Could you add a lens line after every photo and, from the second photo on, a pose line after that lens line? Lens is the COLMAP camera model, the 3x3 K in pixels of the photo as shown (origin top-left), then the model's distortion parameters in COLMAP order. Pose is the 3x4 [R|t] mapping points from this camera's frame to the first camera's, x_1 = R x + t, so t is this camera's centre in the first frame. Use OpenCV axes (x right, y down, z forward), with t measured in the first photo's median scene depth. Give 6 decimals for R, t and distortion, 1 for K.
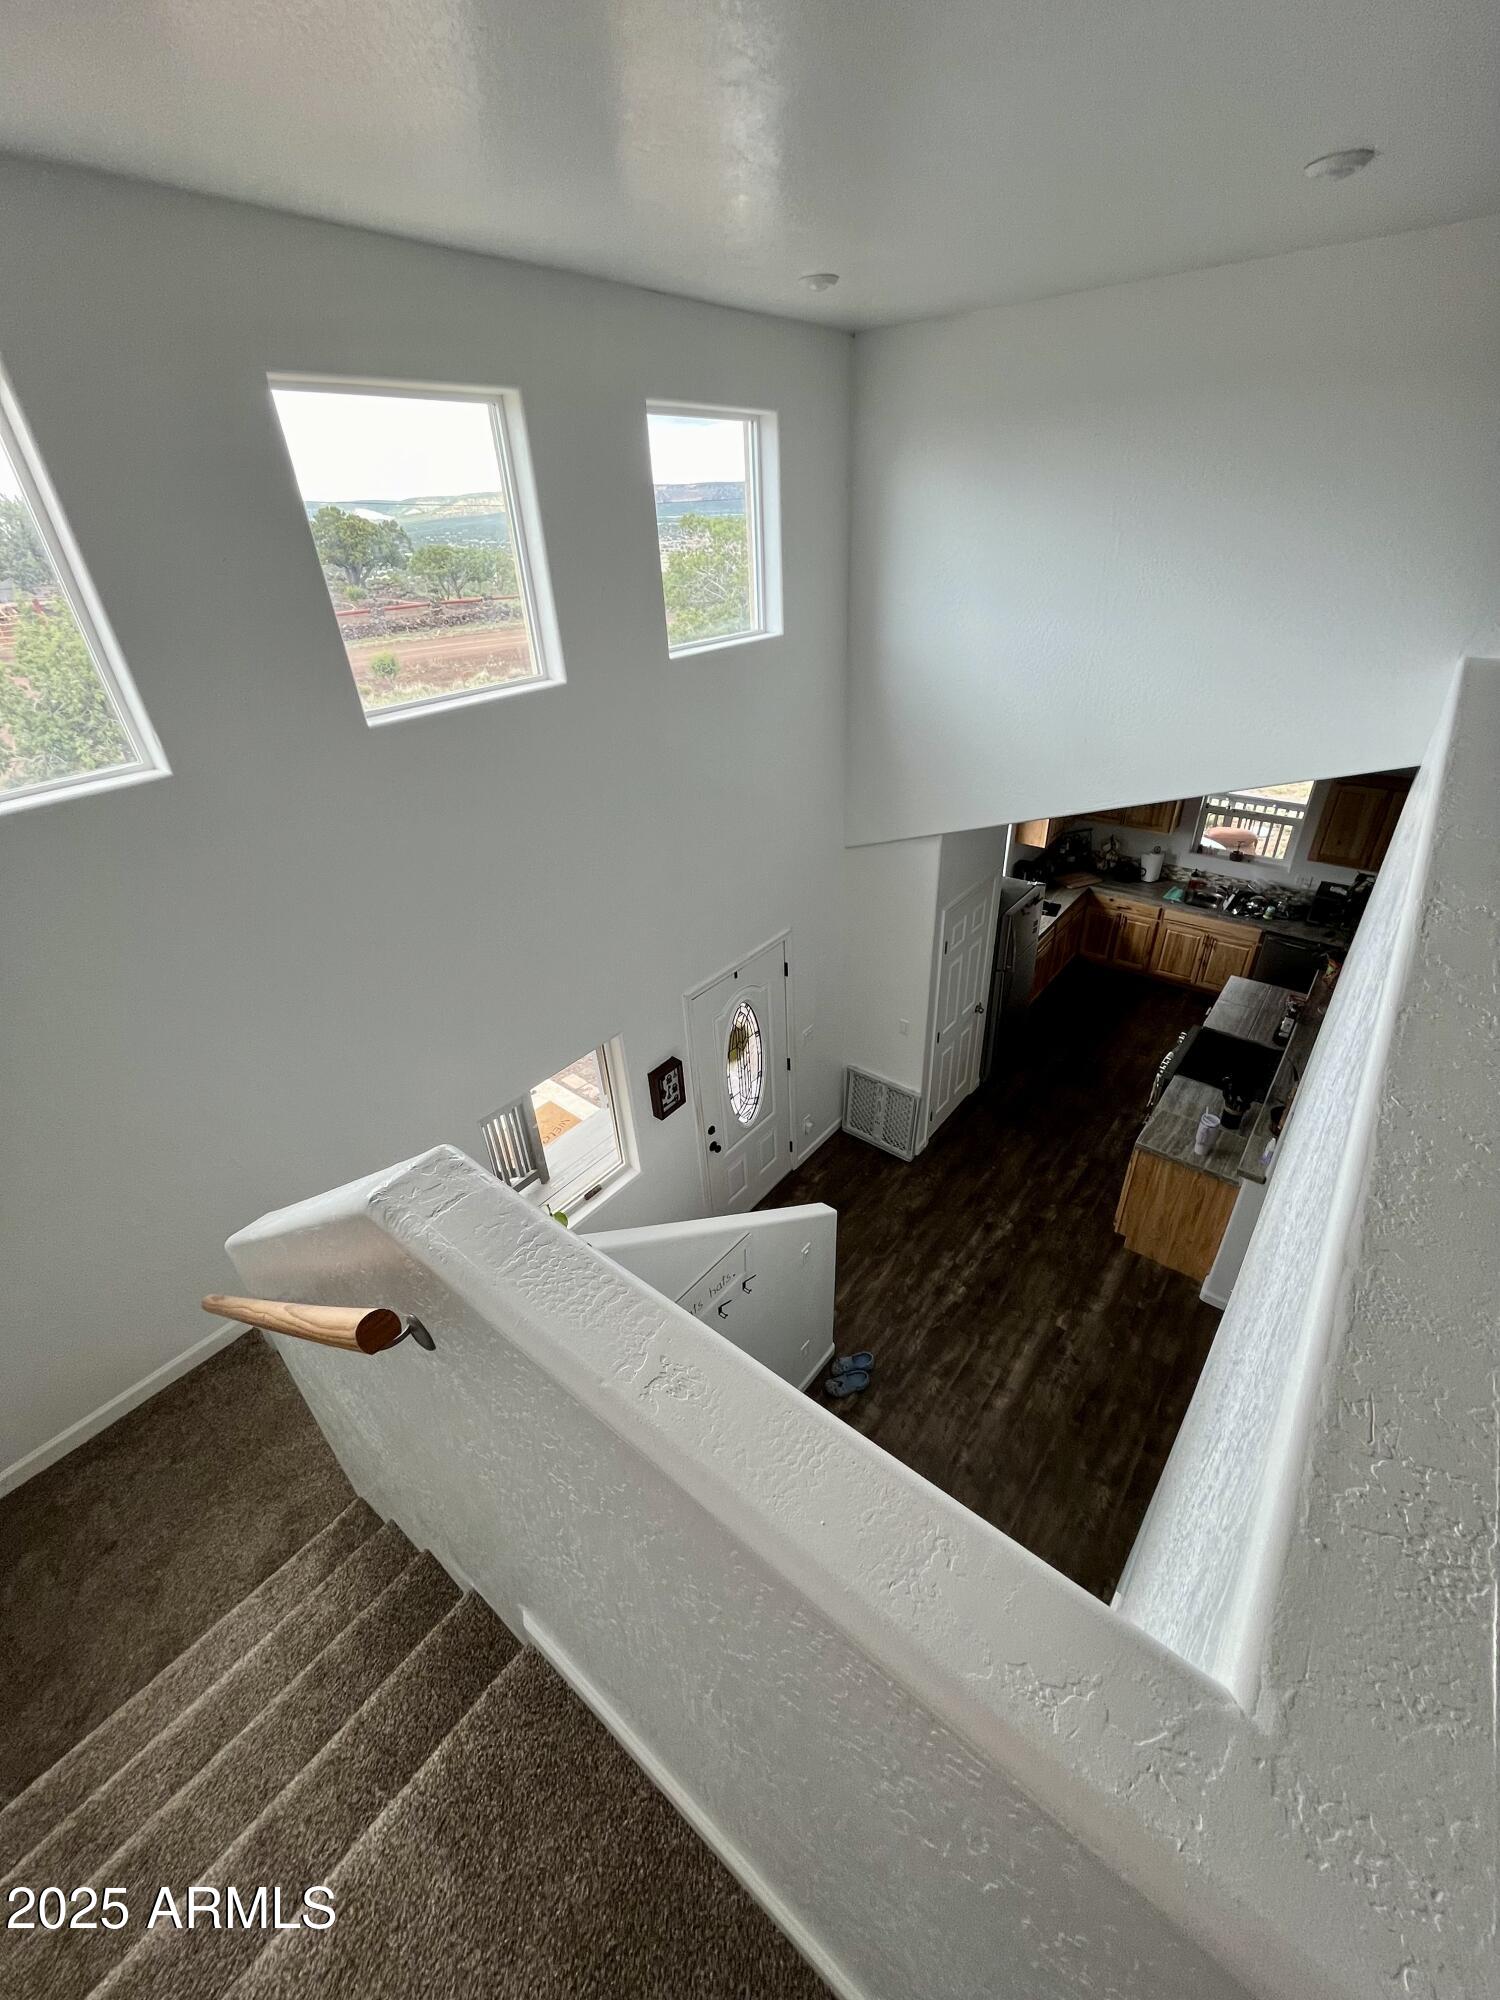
lens RADIAL K [[804.8, 0, 755.7], [0, 804.8, 996.7], [0, 0, 1]] dist [-0.002595, -0.000085]
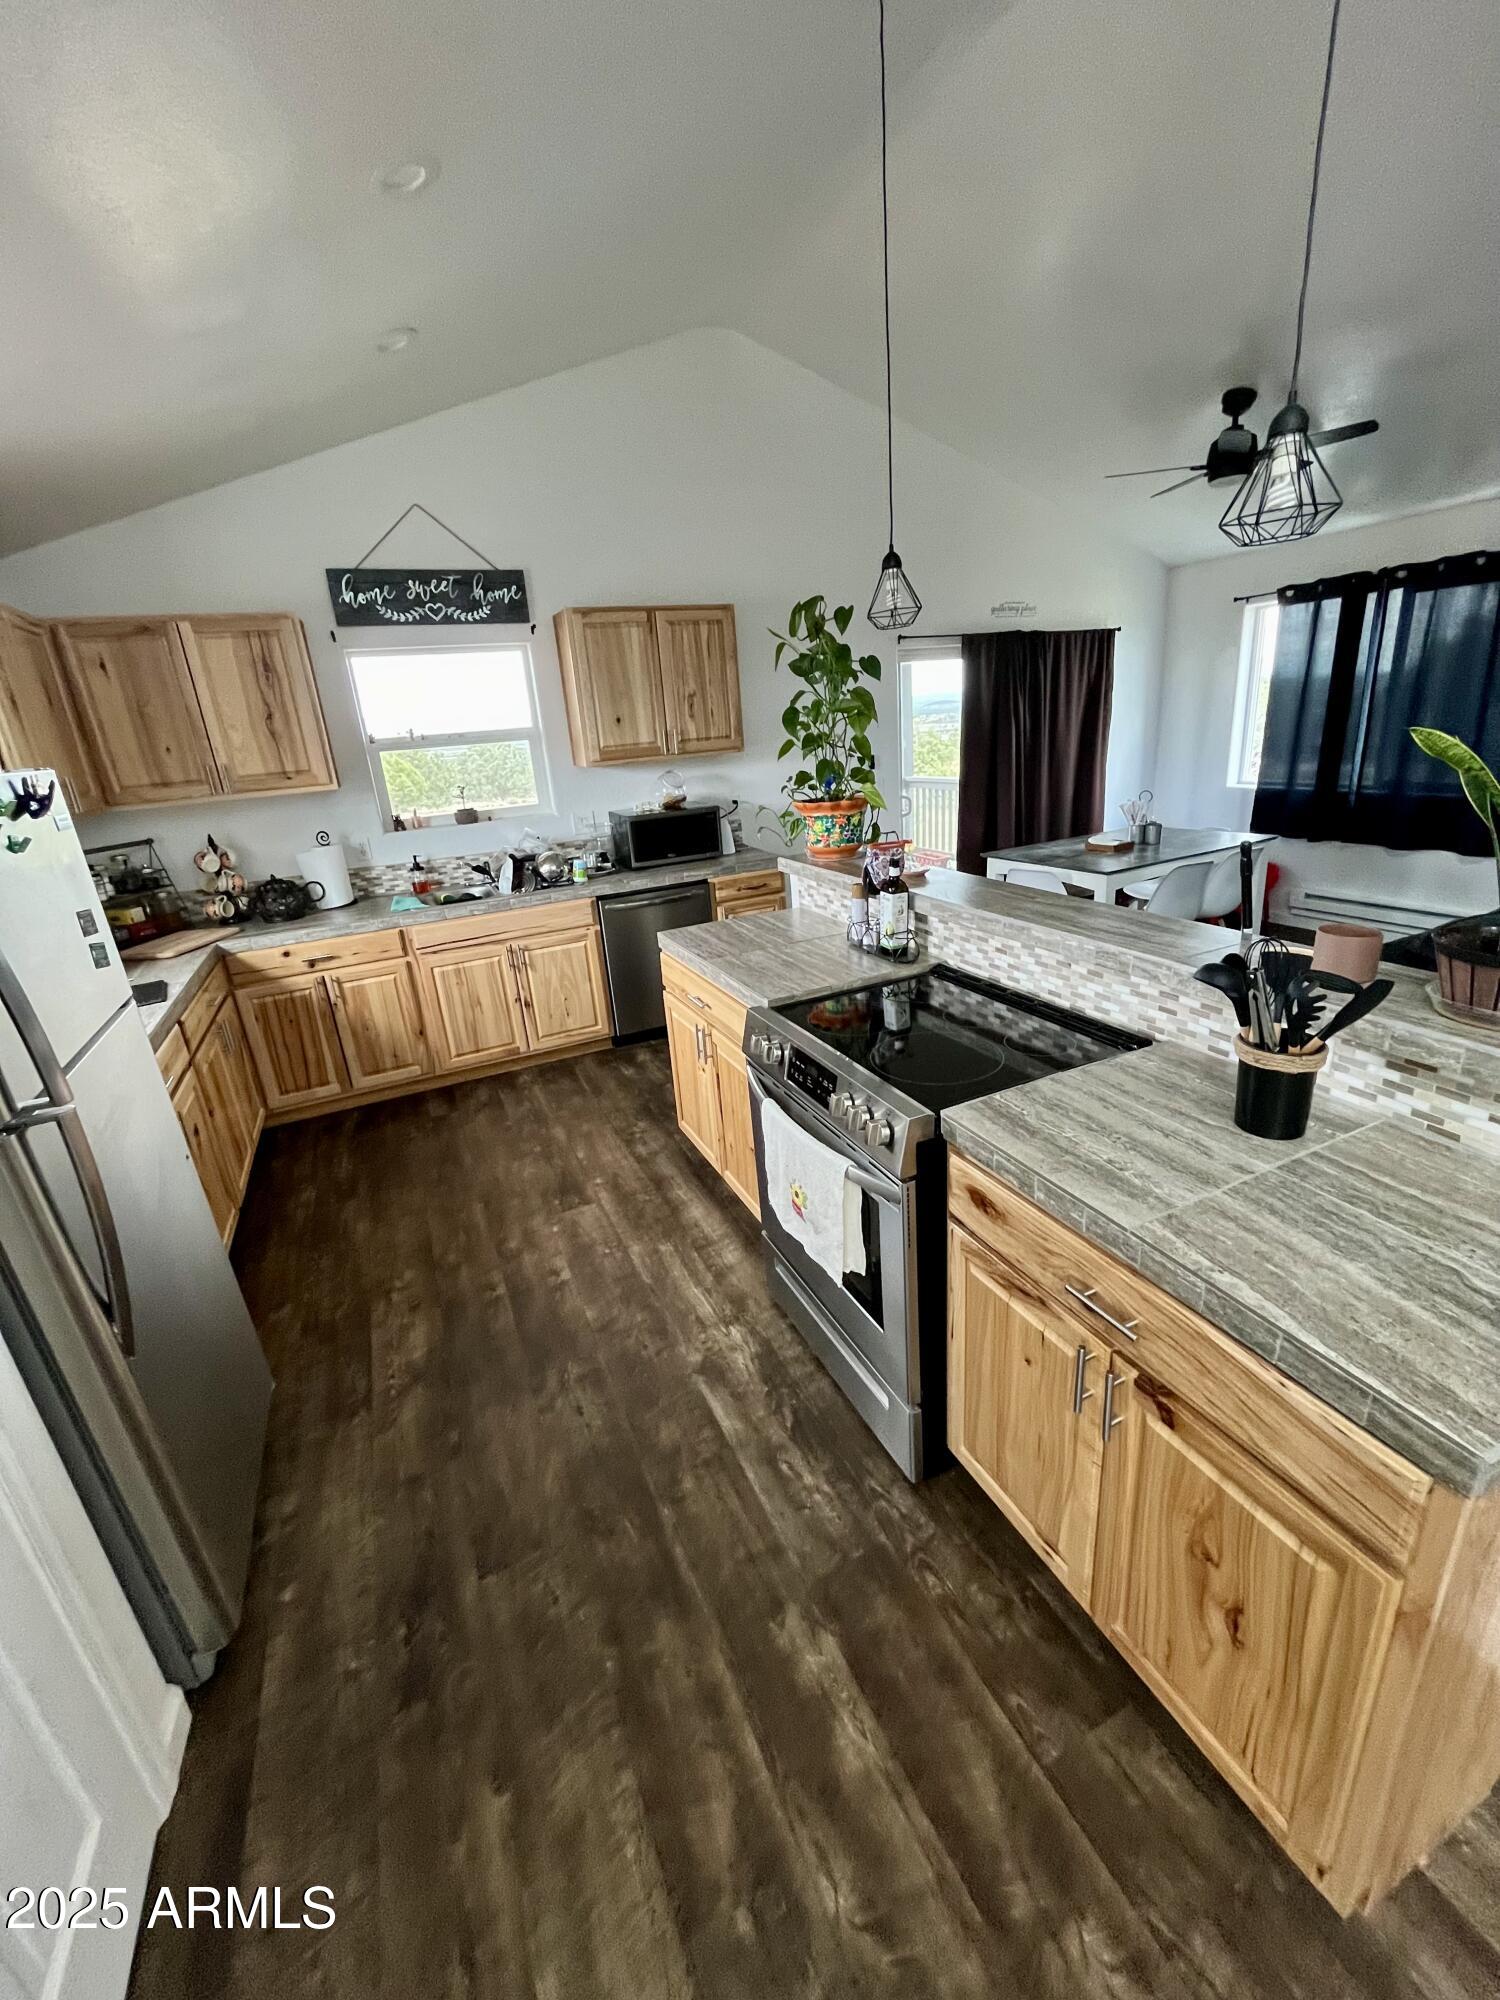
lens RADIAL K [[804.8, 0, 756.8], [0, 804.8, 992.8], [0, 0, 1]] dist [-0.002595, -0.000085]
pose [[0.451925, -0.284460, 0.845486, 0.188685], [0.513043, 0.858240, 0.014522, 0.019262], [-0.729761, 0.427207, 0.533801, 0.598700]]
